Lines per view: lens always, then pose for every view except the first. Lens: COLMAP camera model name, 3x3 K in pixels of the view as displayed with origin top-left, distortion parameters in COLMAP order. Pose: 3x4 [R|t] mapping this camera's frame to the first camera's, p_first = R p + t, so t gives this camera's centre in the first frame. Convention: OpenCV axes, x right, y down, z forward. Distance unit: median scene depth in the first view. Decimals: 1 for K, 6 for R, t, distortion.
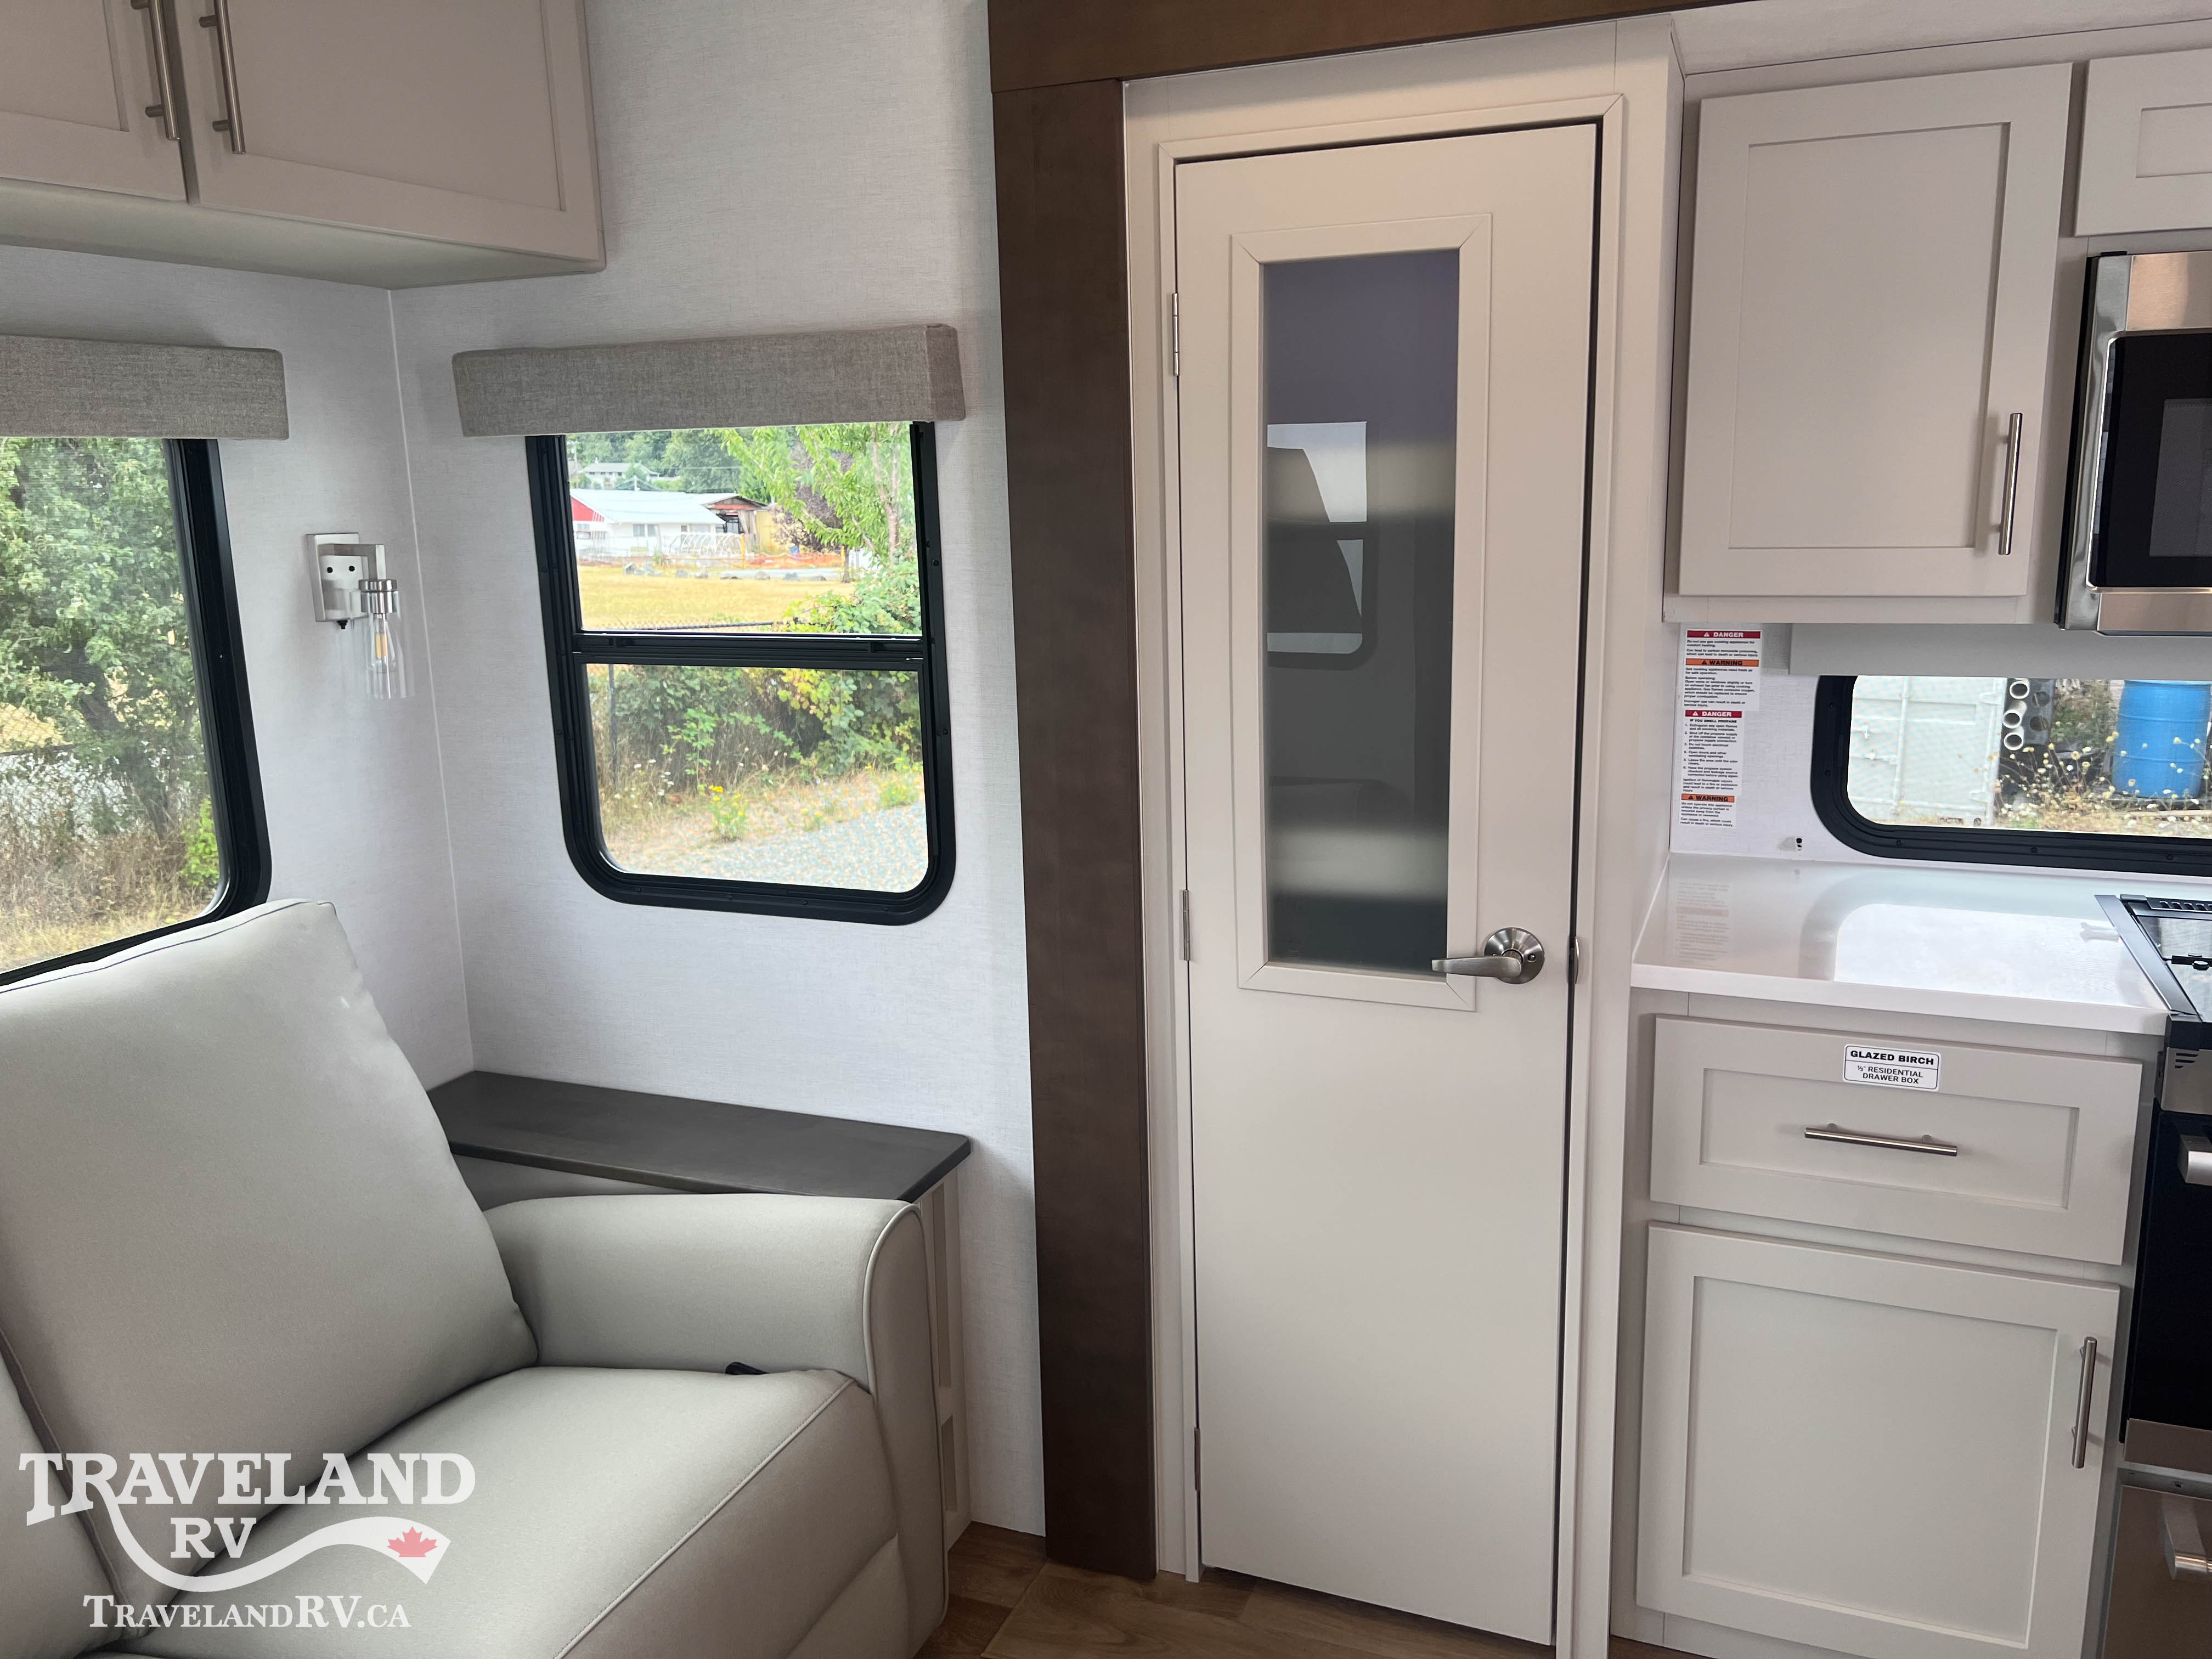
lens RADIAL K [[1660.5, 0, 1096.5], [0, 1660.5, 802.5], [0, 0, 1]] dist [0.054594, -0.065373]
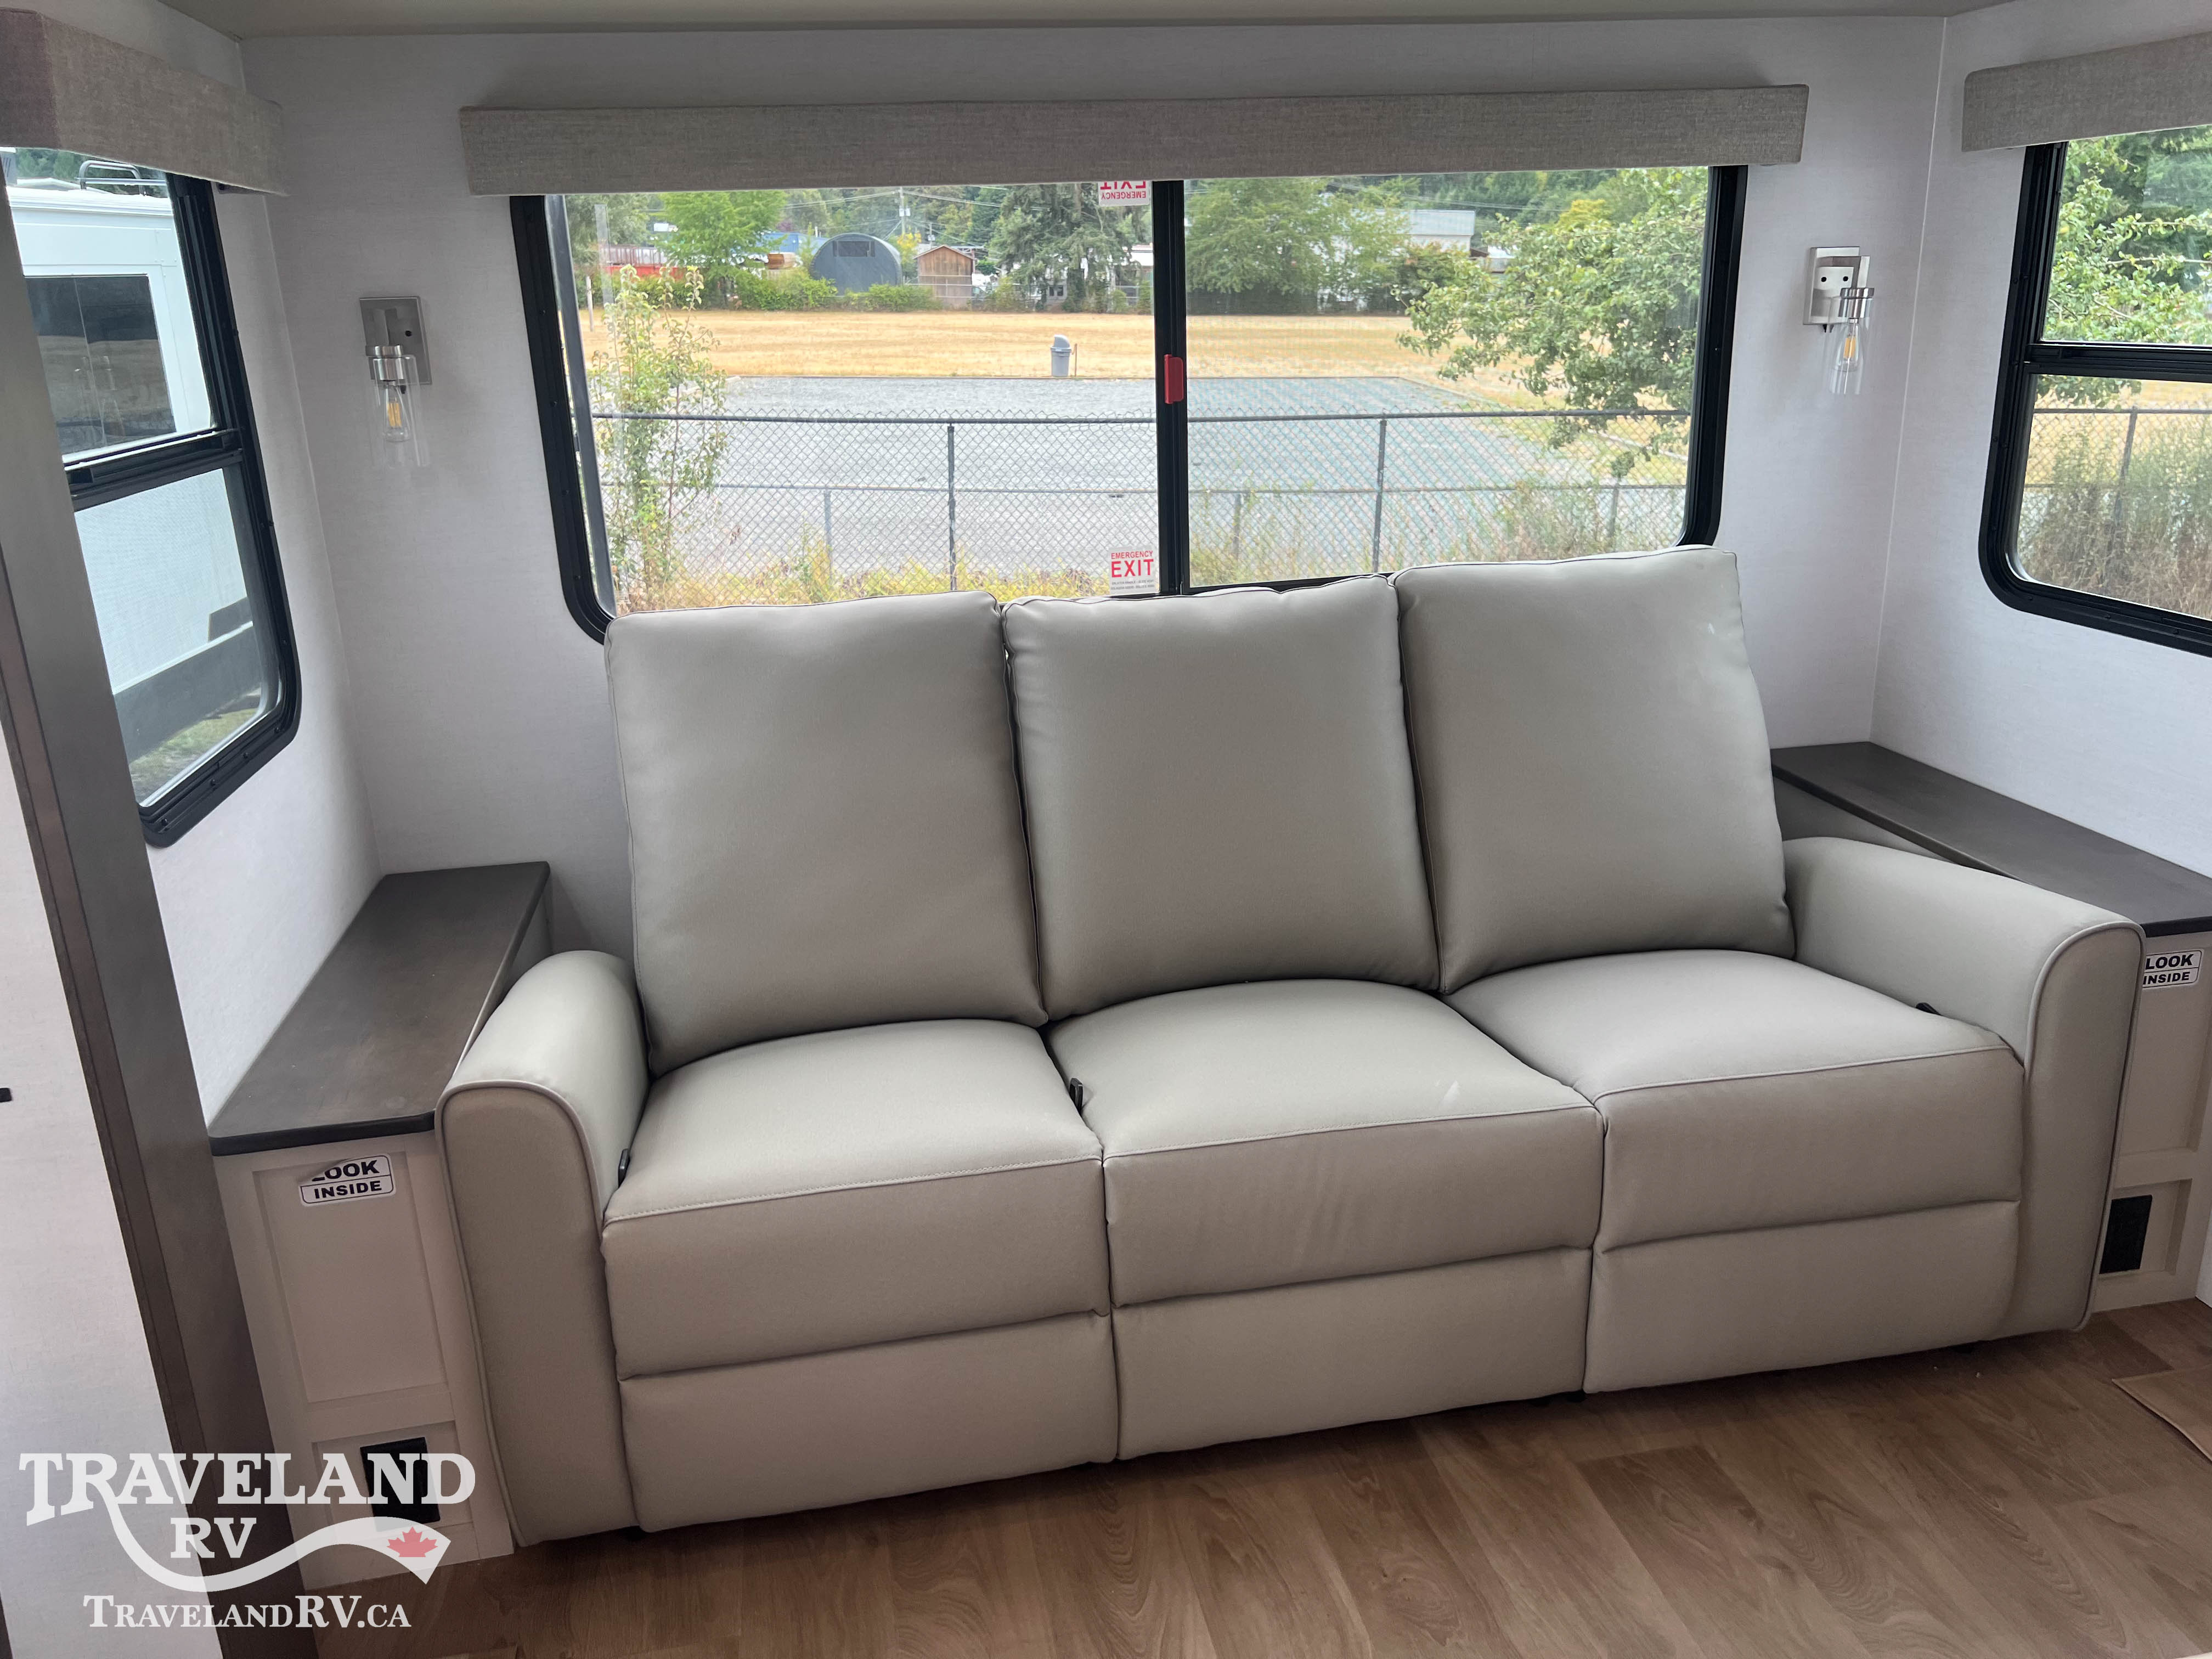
lens RADIAL K [[1660.5, 0, 1093.5], [0, 1660.5, 822.4], [0, 0, 1]] dist [0.054594, -0.065373]
pose [[0.537104, 0.263479, -0.801310, 0.319499], [-0.145317, 0.964664, 0.219788, 0.045625], [0.830904, -0.001605, 0.556413, -0.082343]]
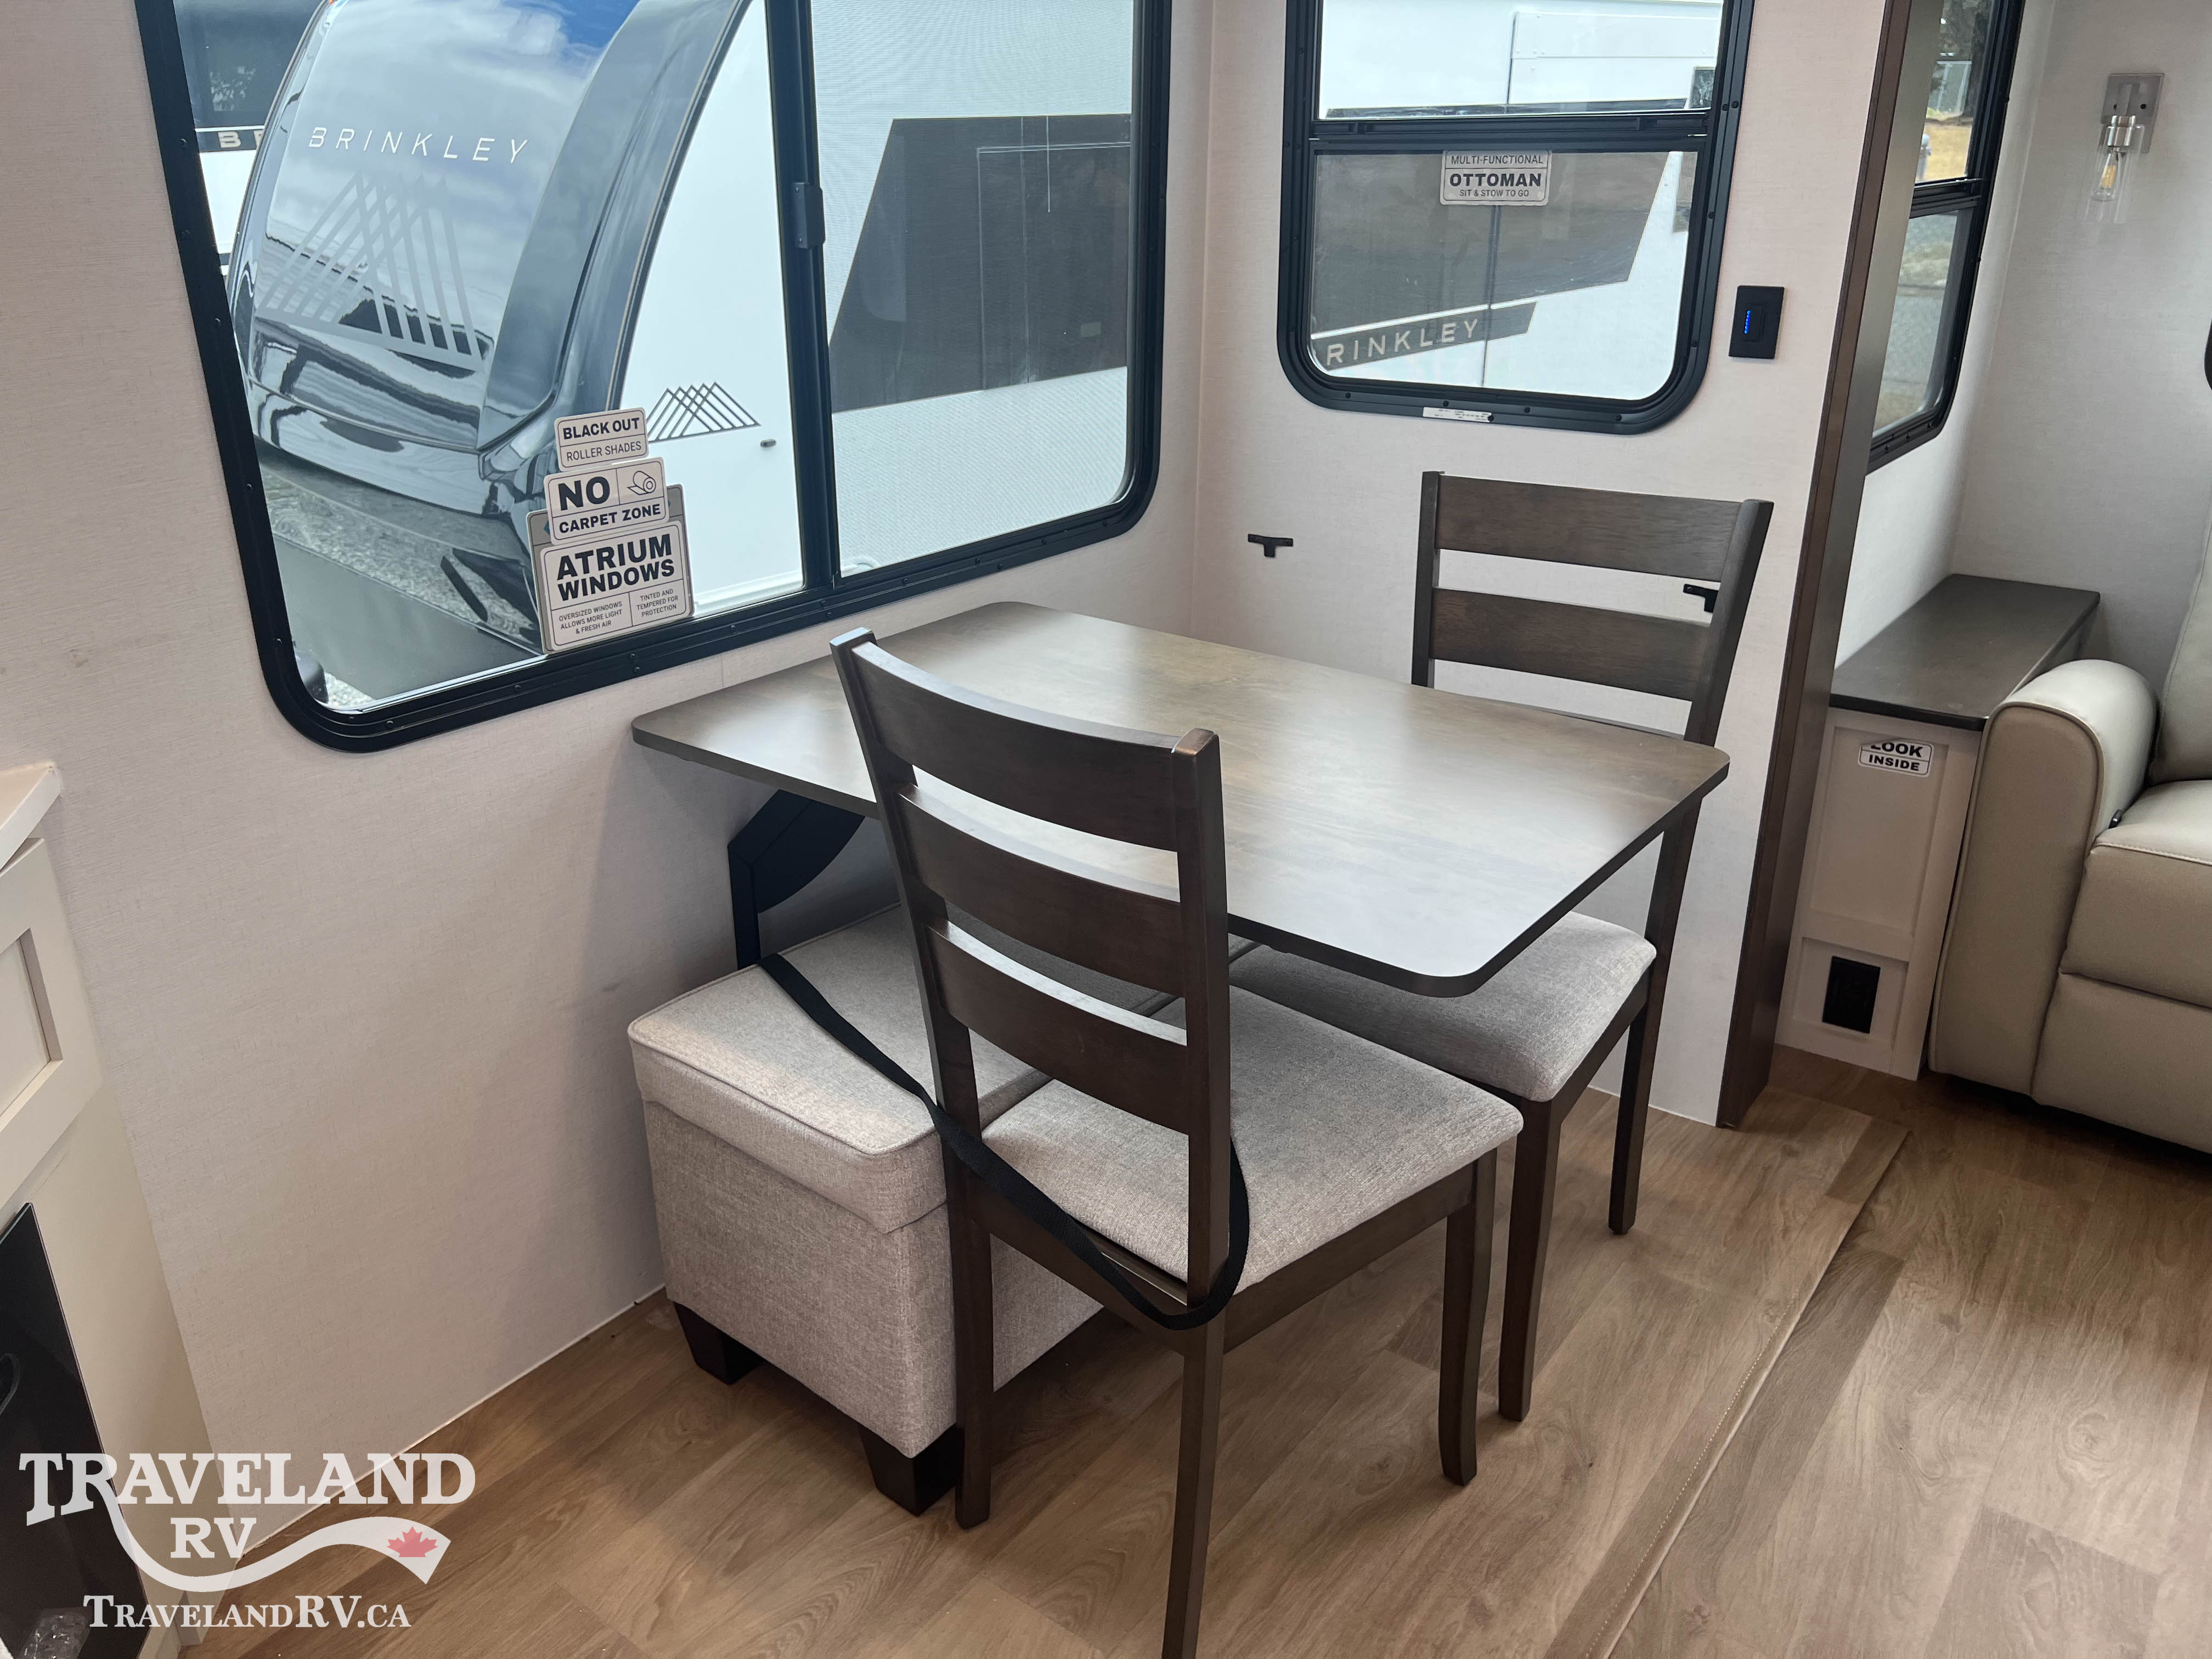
lens RADIAL K [[1660.5, 0, 1091.2], [0, 1660.5, 827.0], [0, 0, 1]] dist [0.054594, -0.065373]
pose [[-0.264371, 0.395335, -0.879669, 0.634560], [-0.170278, 0.878658, 0.446055, 0.090413], [0.949270, 0.267713, -0.164975, -0.236684]]
